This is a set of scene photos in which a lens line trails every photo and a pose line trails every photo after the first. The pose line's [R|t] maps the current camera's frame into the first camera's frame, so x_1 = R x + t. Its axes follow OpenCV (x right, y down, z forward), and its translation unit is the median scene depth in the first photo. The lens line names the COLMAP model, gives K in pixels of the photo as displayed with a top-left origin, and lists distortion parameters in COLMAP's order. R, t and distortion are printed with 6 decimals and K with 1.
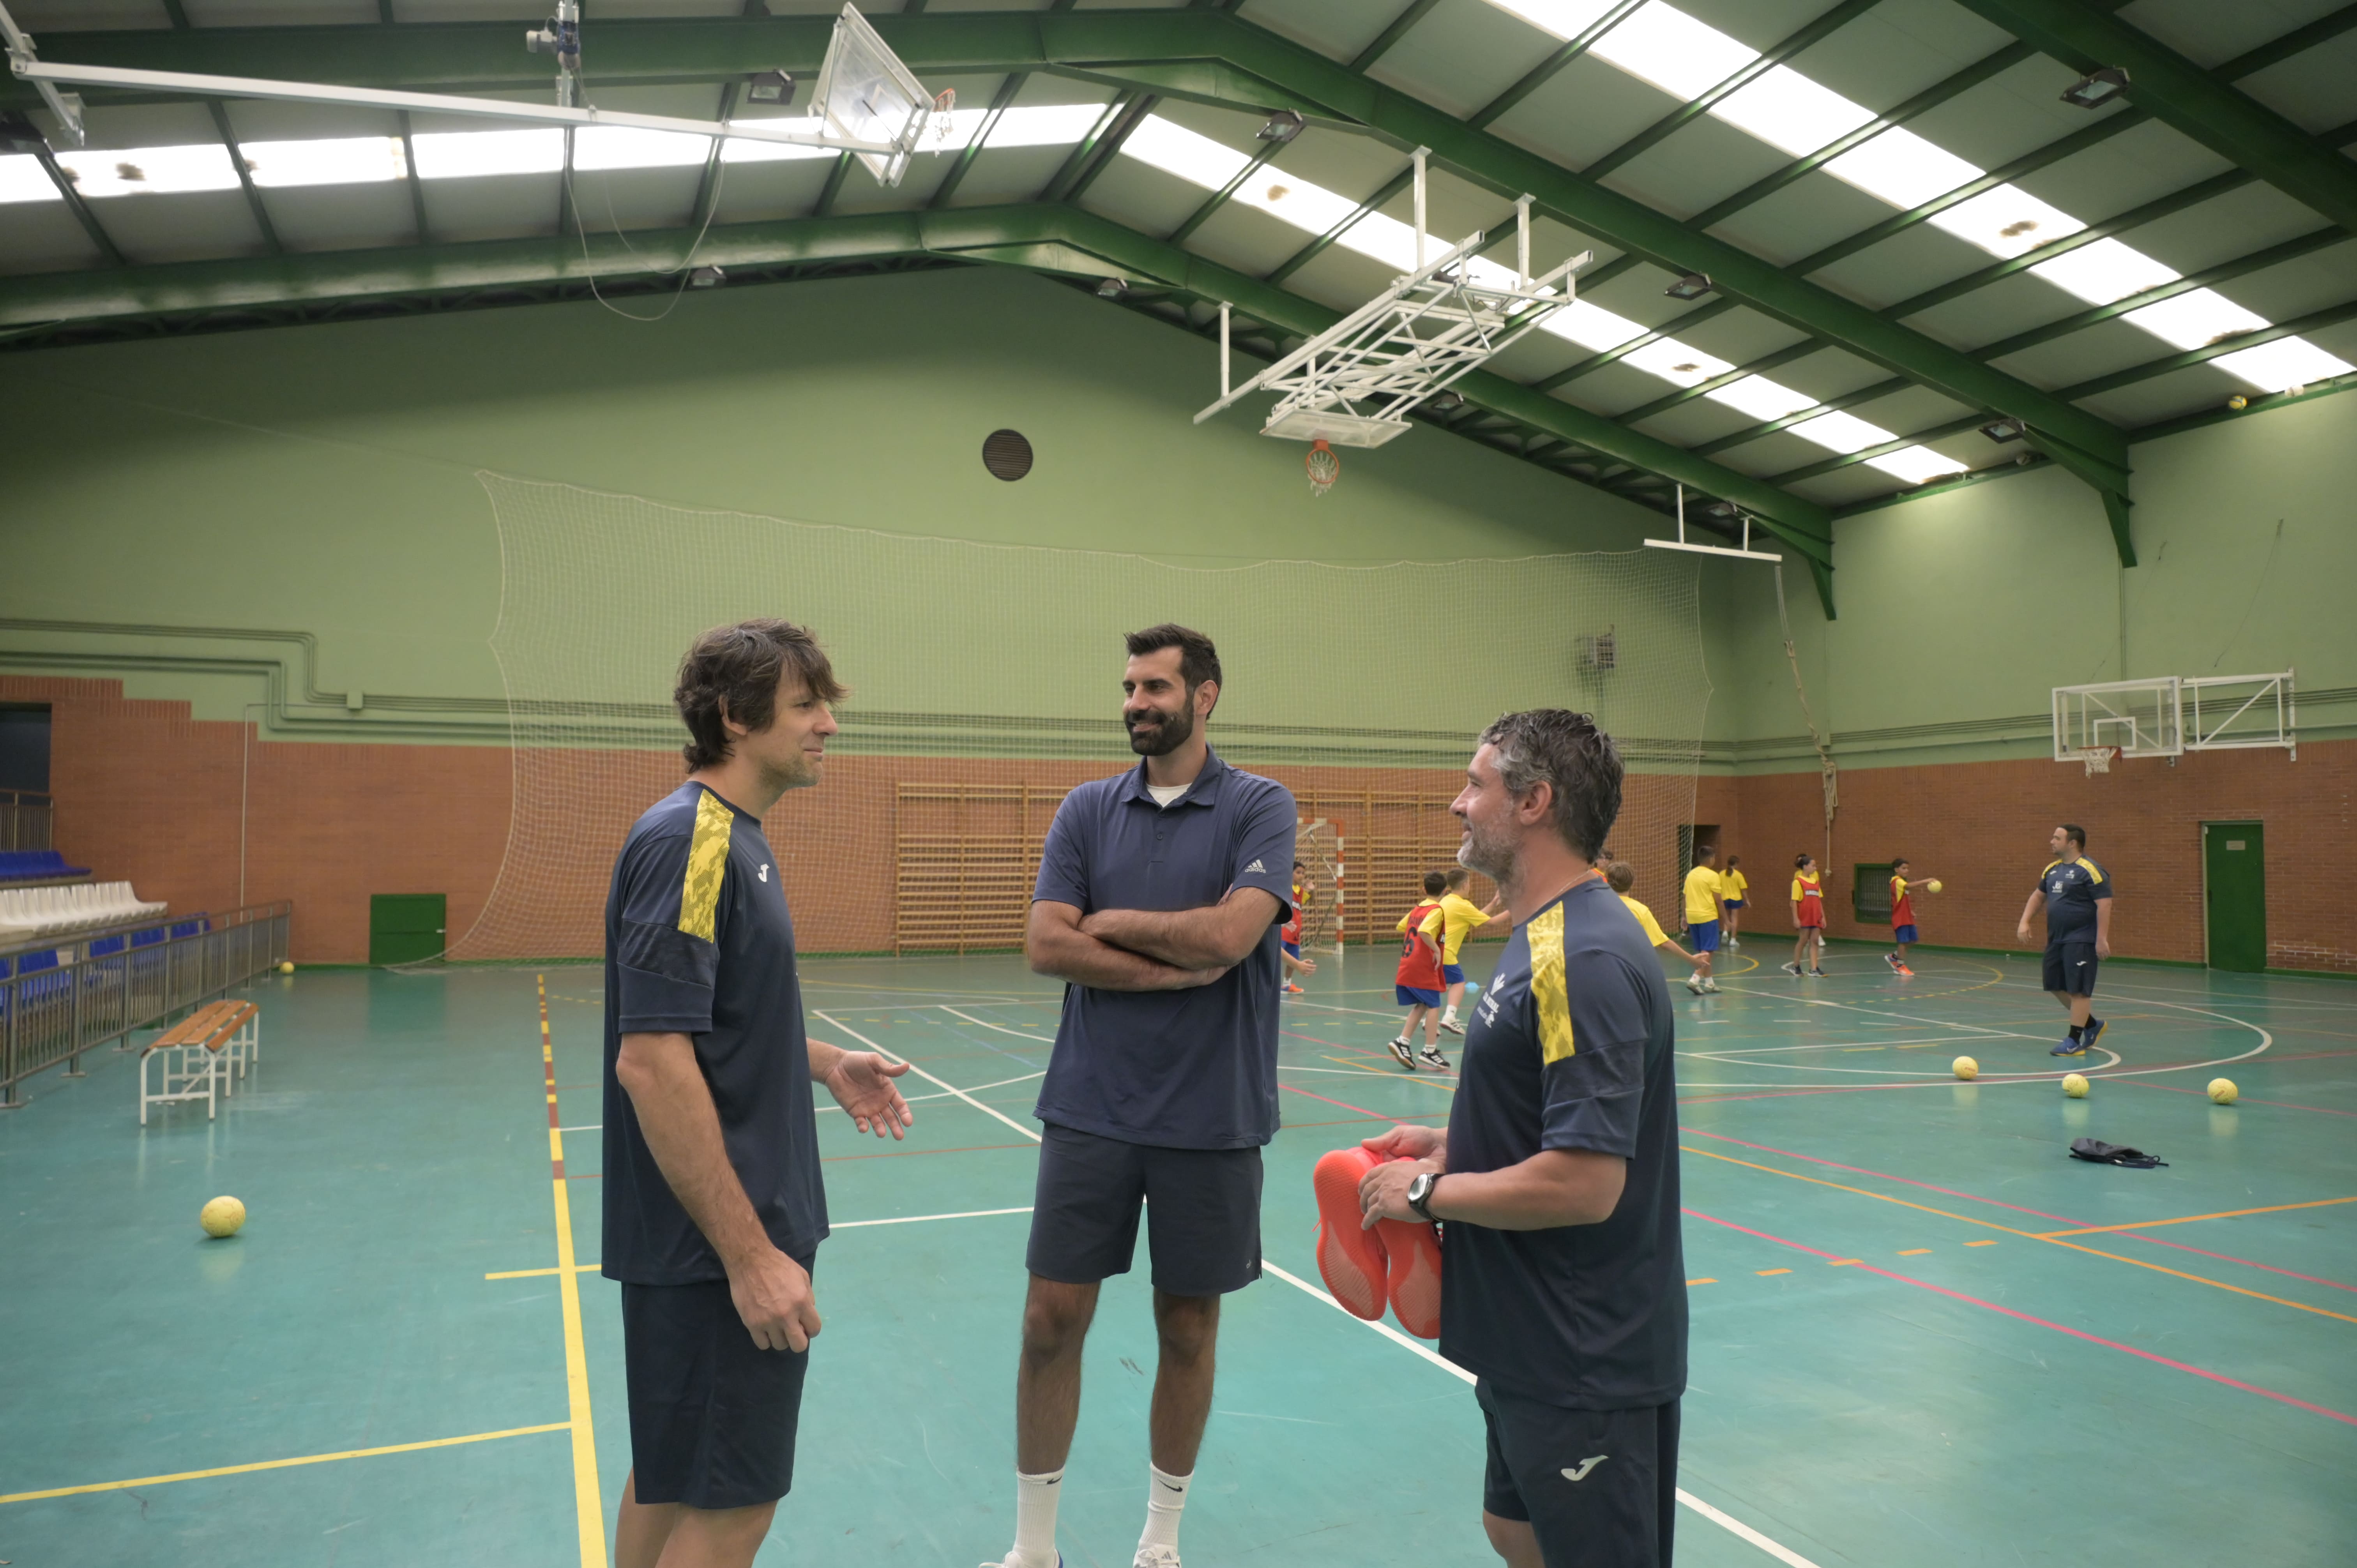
lens RADIAL K [[1554.8, 0, 1178.5], [0, 1554.8, 784.0], [0, 0, 1]] dist [-0.011078, 0.003459]
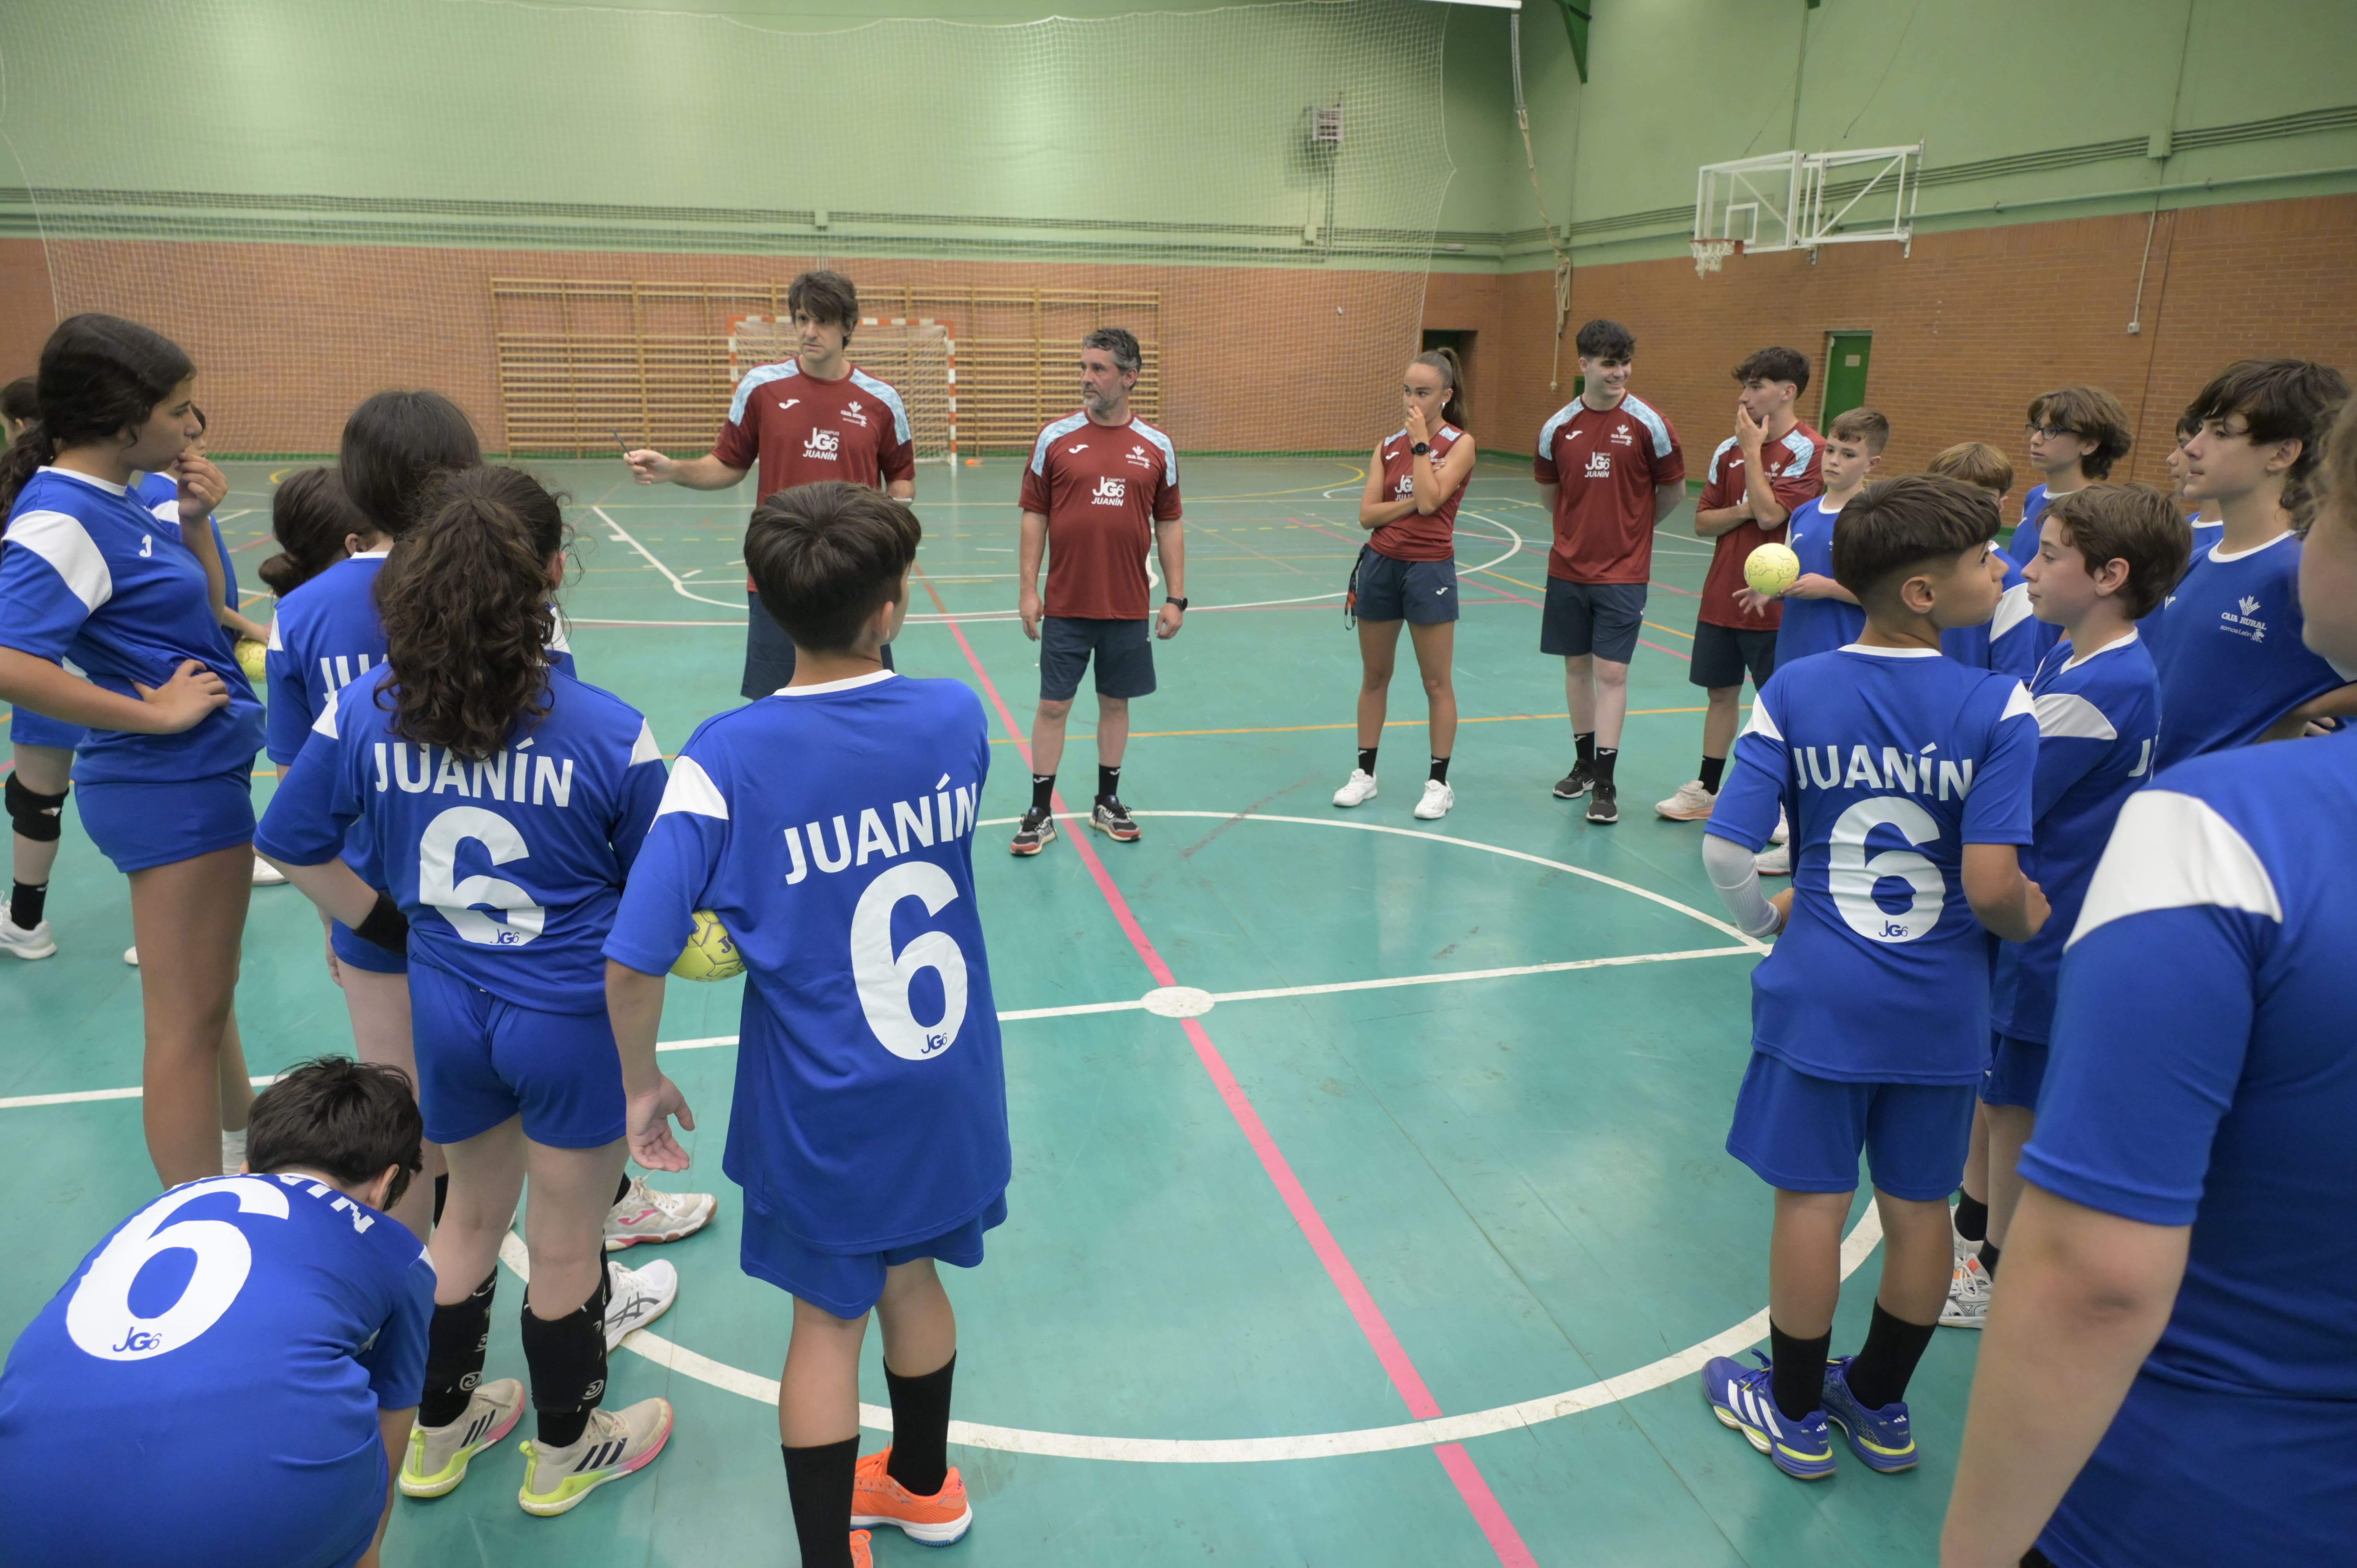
lens RADIAL K [[1554.8, 0, 1178.5], [0, 1554.8, 784.0], [0, 0, 1]] dist [-0.011078, 0.003459]
pose [[0.990294, 0.047569, -0.130596, 0.377436], [-0.005185, 0.951599, 0.307300, 0.000457], [0.138893, -0.303640, 0.942609, 0.050210]]
